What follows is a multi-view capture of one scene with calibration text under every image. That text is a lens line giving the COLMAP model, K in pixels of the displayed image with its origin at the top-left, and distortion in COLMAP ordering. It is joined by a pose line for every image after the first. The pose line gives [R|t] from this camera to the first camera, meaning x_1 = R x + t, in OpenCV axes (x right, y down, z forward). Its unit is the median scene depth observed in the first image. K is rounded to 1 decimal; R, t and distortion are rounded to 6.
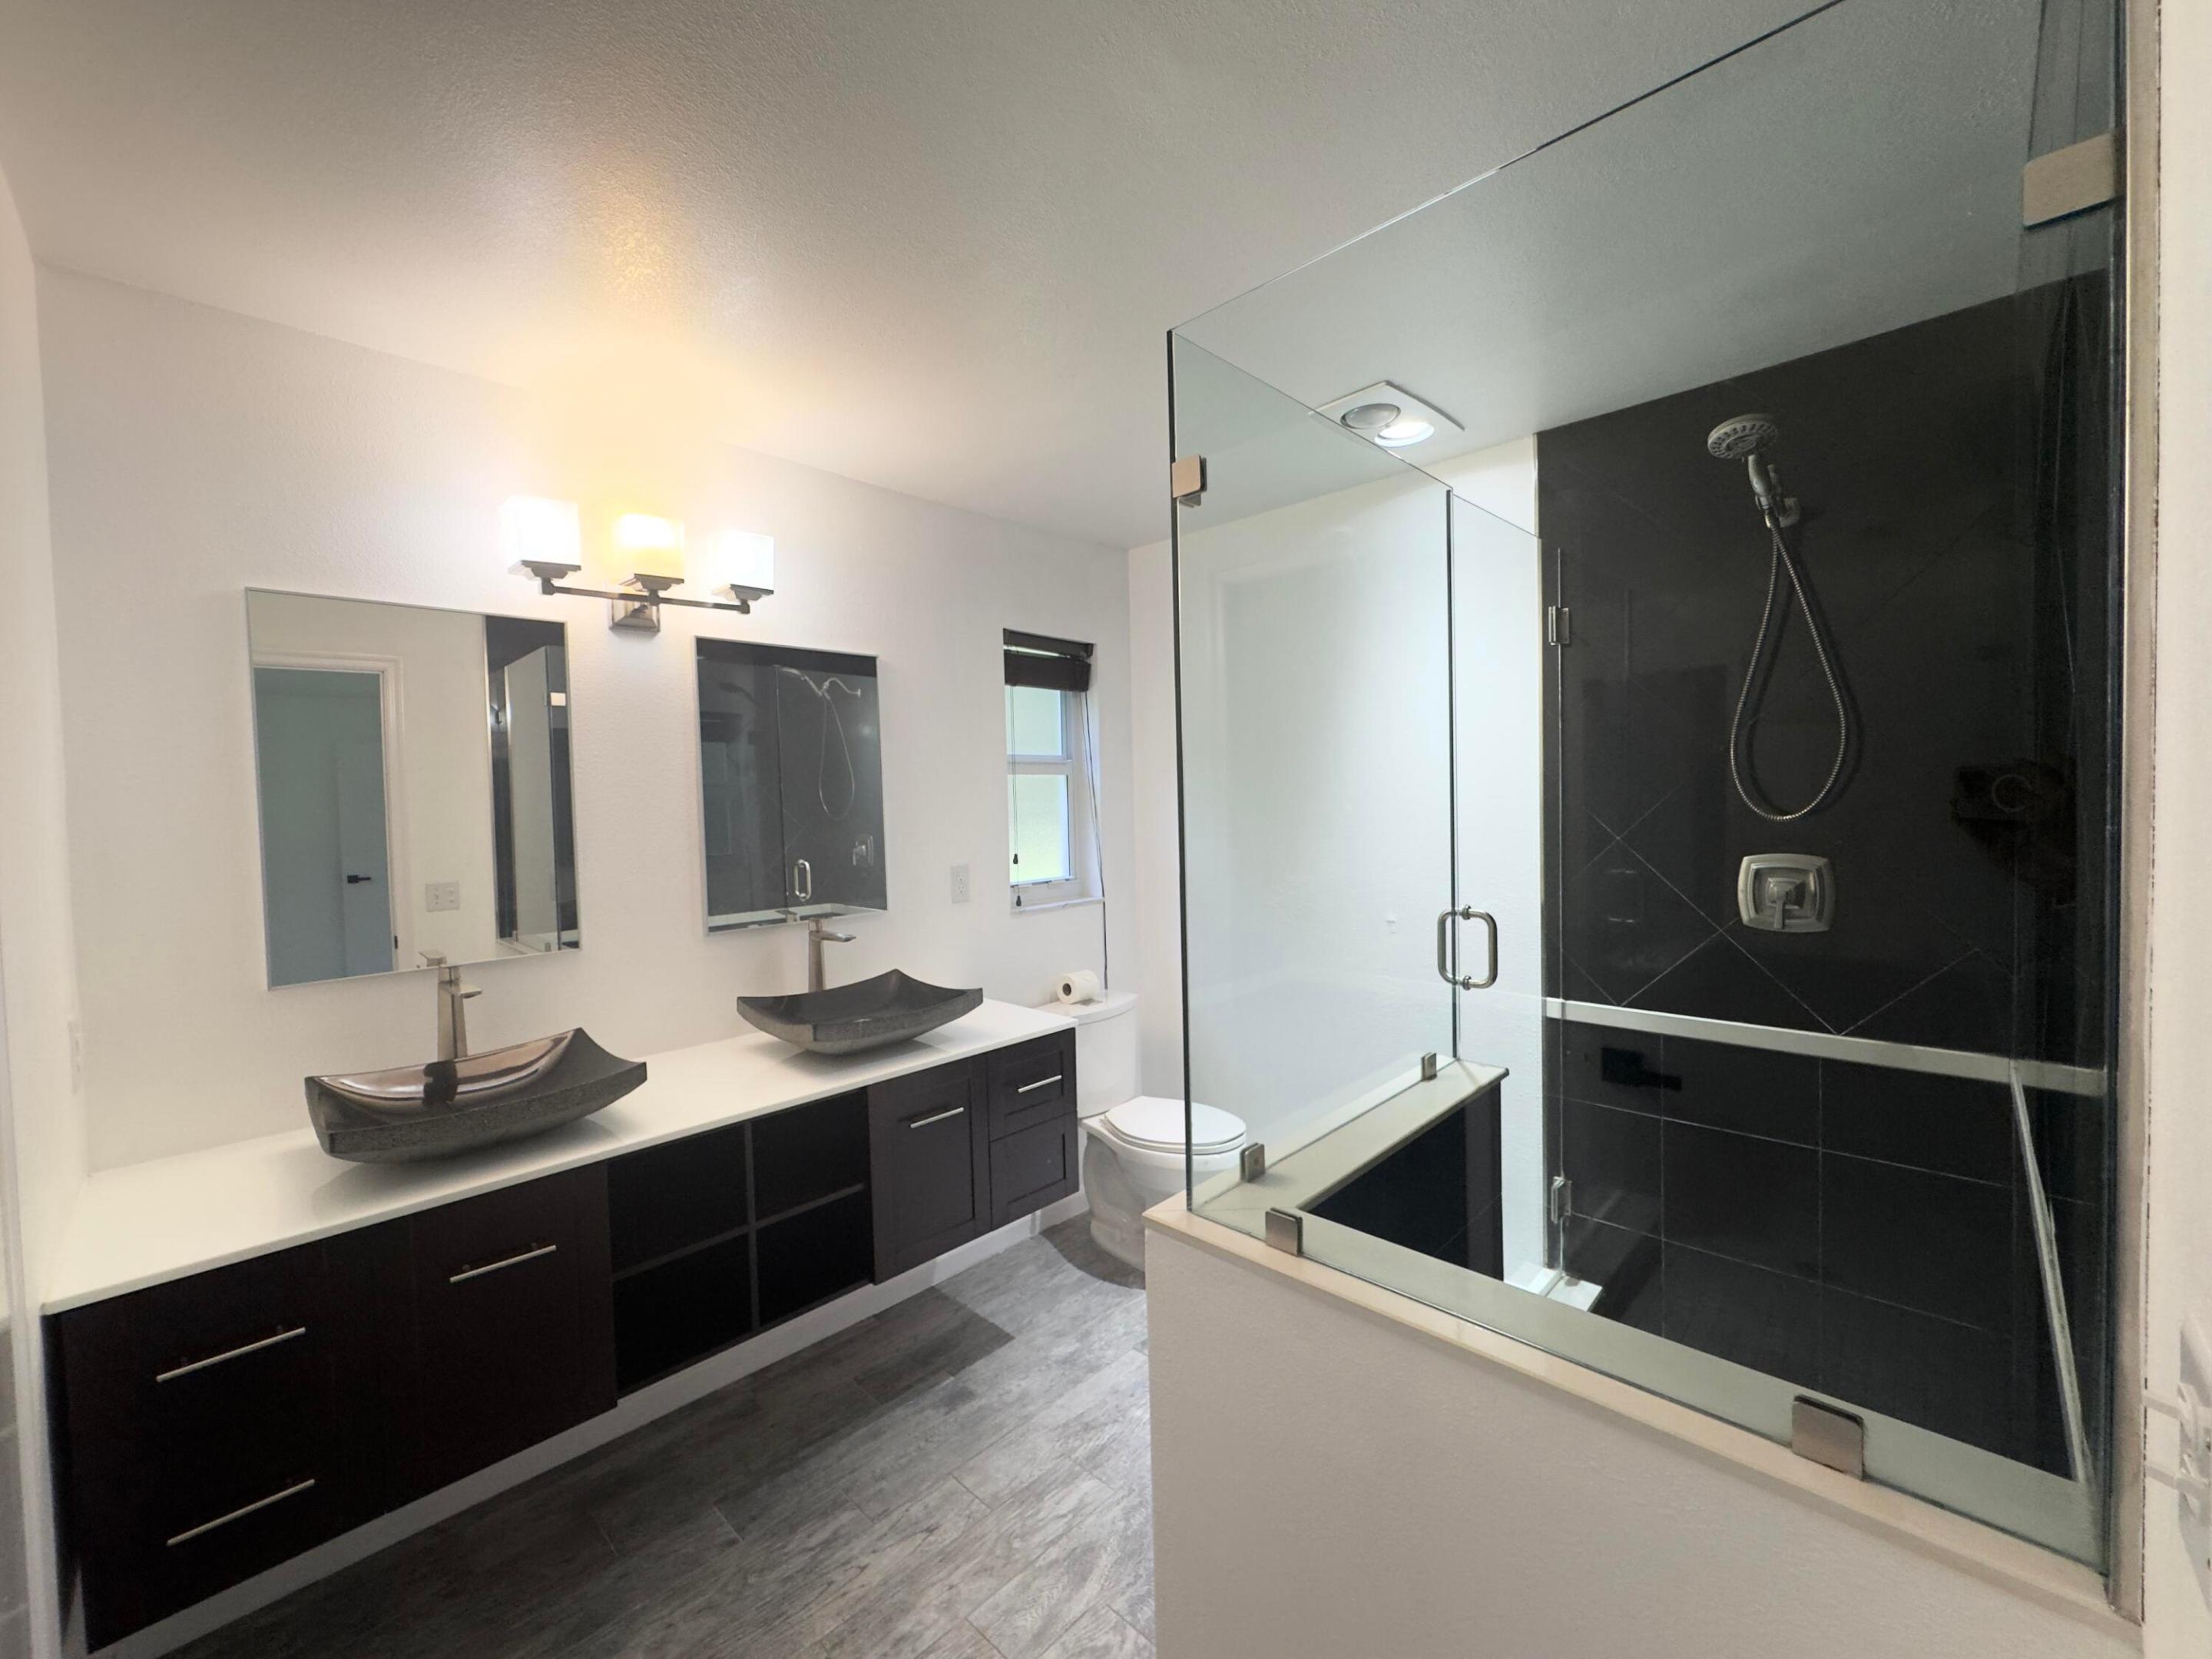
lens RADIAL K [[881.8, 0, 1100.6], [0, 881.8, 825.6], [0, 0, 1]] dist [0.000703, 0.000409]
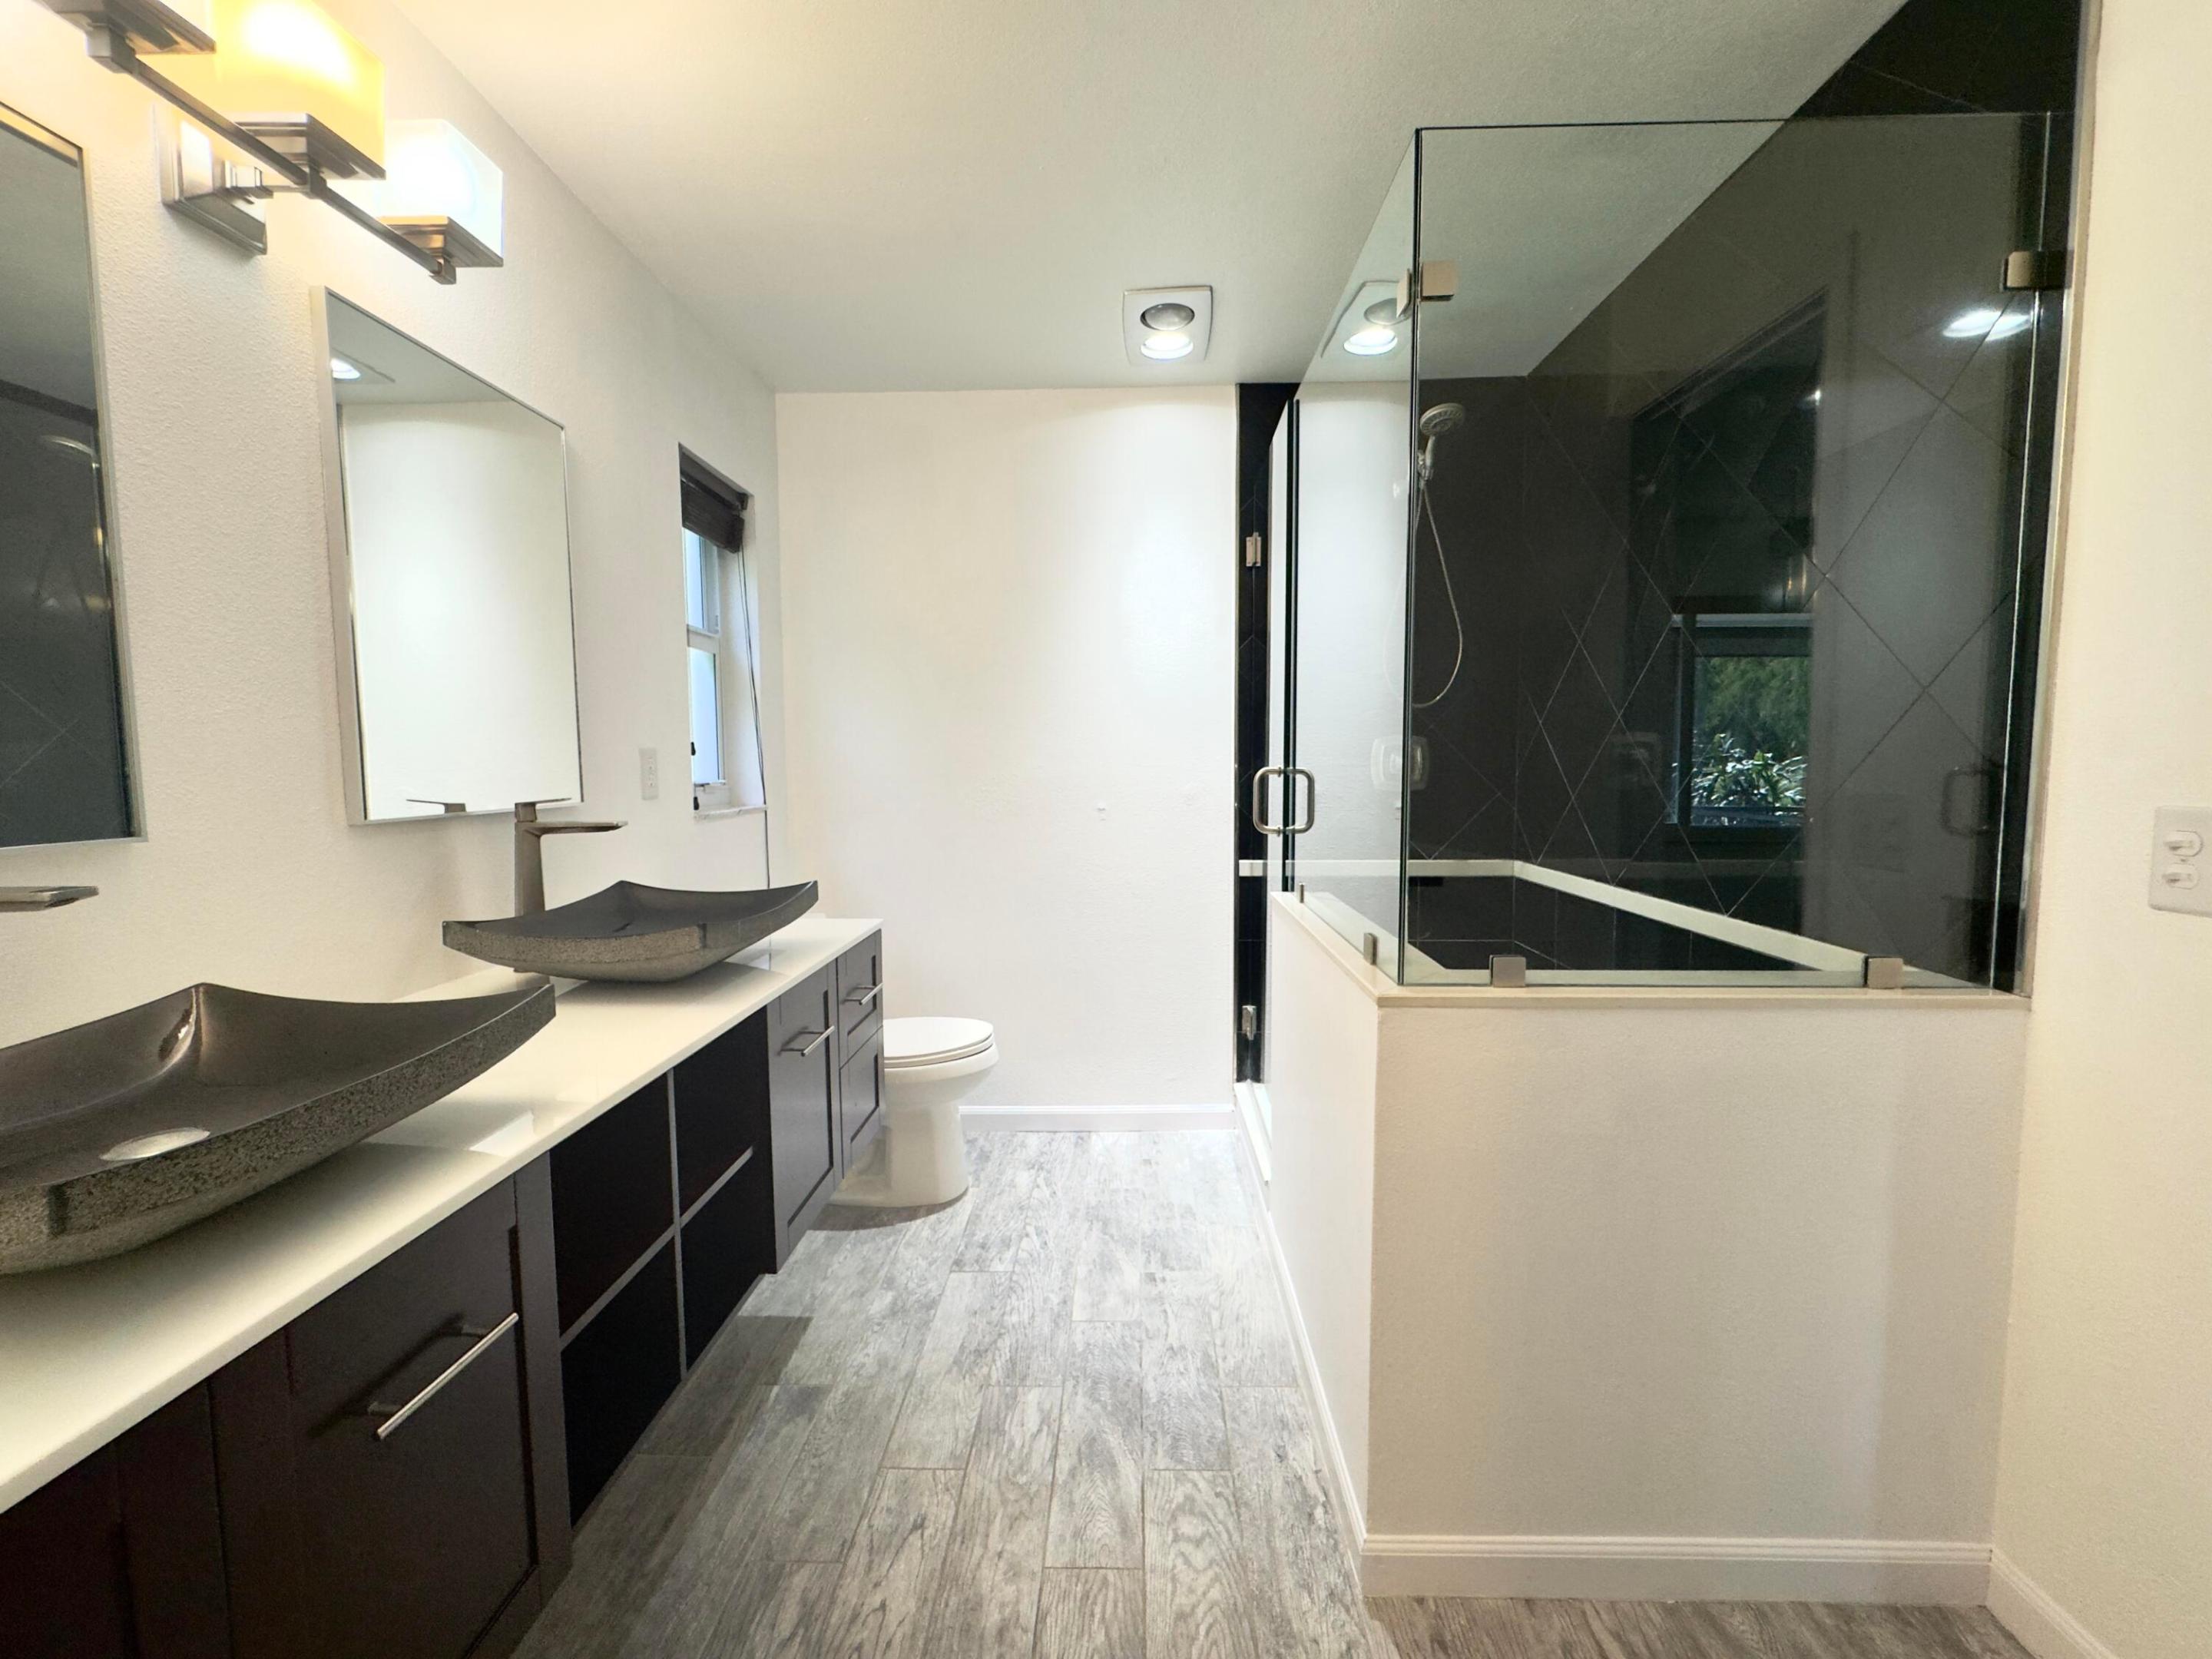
lens RADIAL K [[881.8, 0, 1099.6], [0, 881.8, 823.9], [0, 0, 1]] dist [0.000703, 0.000409]
pose [[0.743483, -0.027587, 0.668186, -0.549969], [0.007206, 0.999421, 0.033244, 0.126517], [-0.668716, -0.019901, 0.743252, 0.286361]]
